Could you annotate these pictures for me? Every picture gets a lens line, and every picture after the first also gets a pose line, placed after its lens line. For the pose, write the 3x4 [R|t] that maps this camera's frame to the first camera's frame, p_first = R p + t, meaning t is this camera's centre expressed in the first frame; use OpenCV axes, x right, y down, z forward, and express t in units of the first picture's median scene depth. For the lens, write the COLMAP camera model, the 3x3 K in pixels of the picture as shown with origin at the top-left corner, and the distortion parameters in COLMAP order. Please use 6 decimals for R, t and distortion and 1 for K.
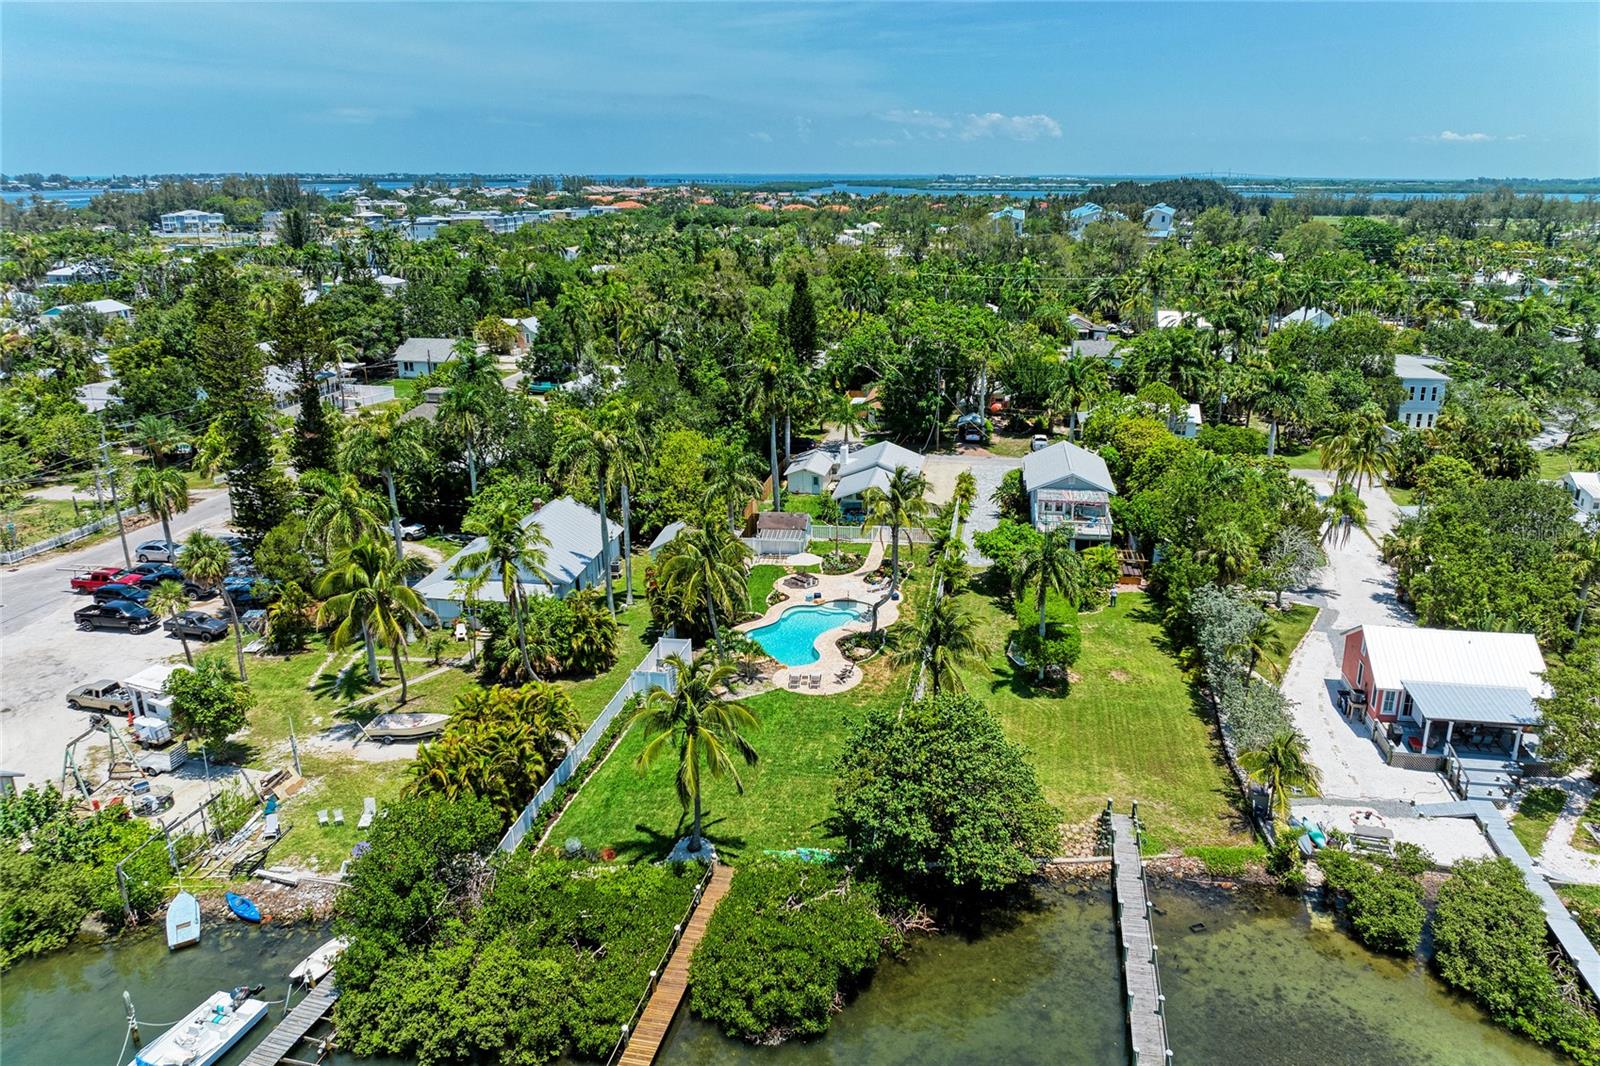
lens RADIAL K [[1120.7, 0, 800.0], [0, 1120.7, 533.0], [0, 0, 1]] dist [-0.023956, -0.000008]
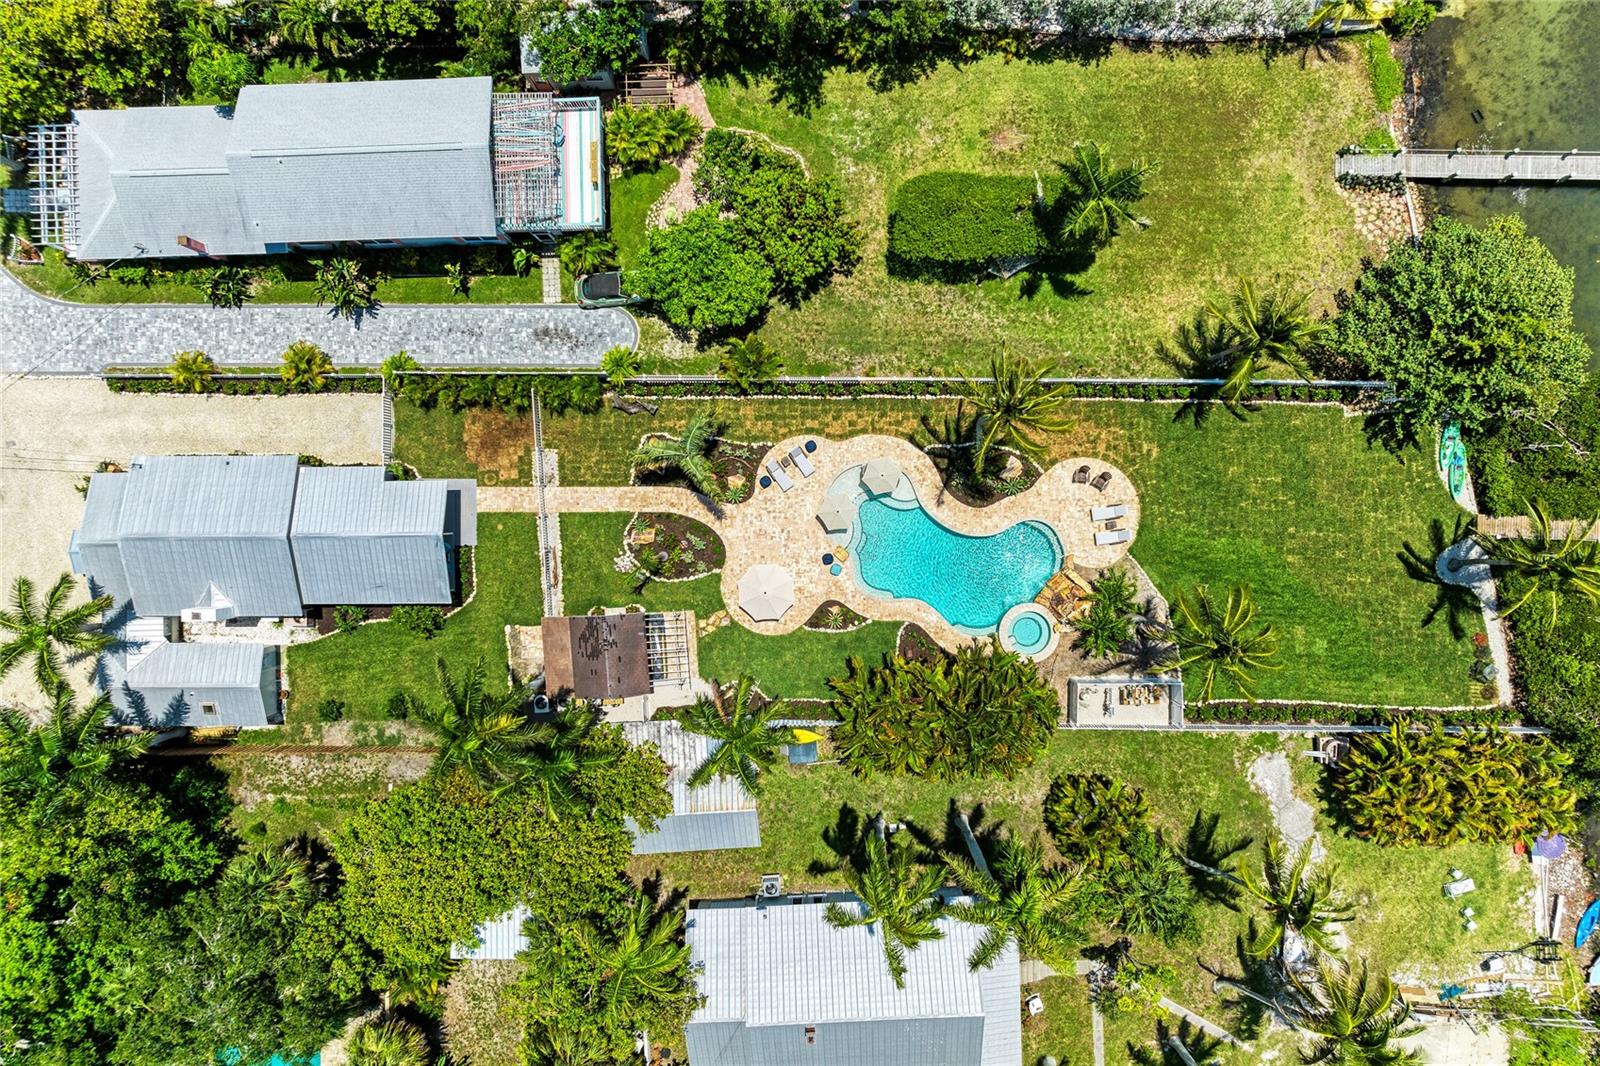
lens RADIAL K [[1147.2, 0, 800.0], [0, 1147.2, 533.0], [0, 0, 1]] dist [-0.024110, 0.006037]
pose [[-0.187191, -0.981349, -0.043747, 0.077629], [0.317071, -0.102511, 0.942846, -0.726602], [-0.929745, 0.162622, 0.330346, 0.934839]]
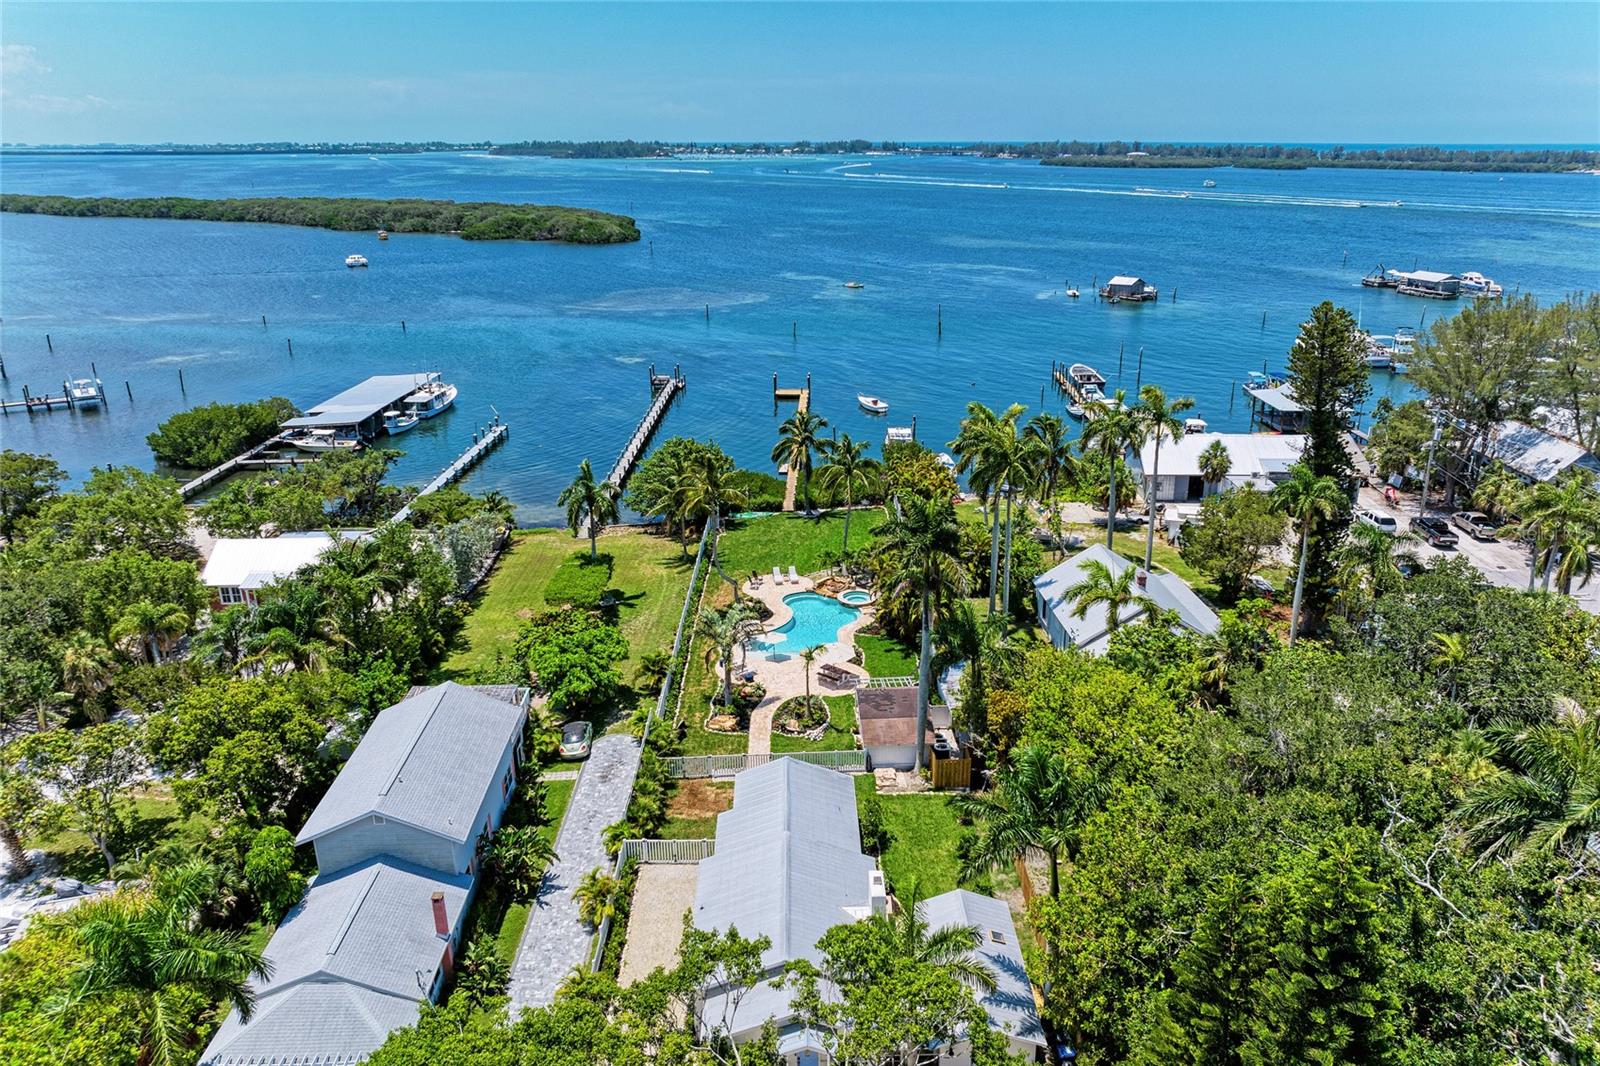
lens RADIAL K [[1128.0, 0, 800.0], [0, 1128.0, 533.0], [0, 0, 1]] dist [-0.015520, 0.010071]
pose [[-0.981316, 0.063915, -0.181477, 0.216733], [-0.058492, 0.799468, 0.597854, -0.672324], [0.183297, 0.597299, -0.780792, 1.964651]]
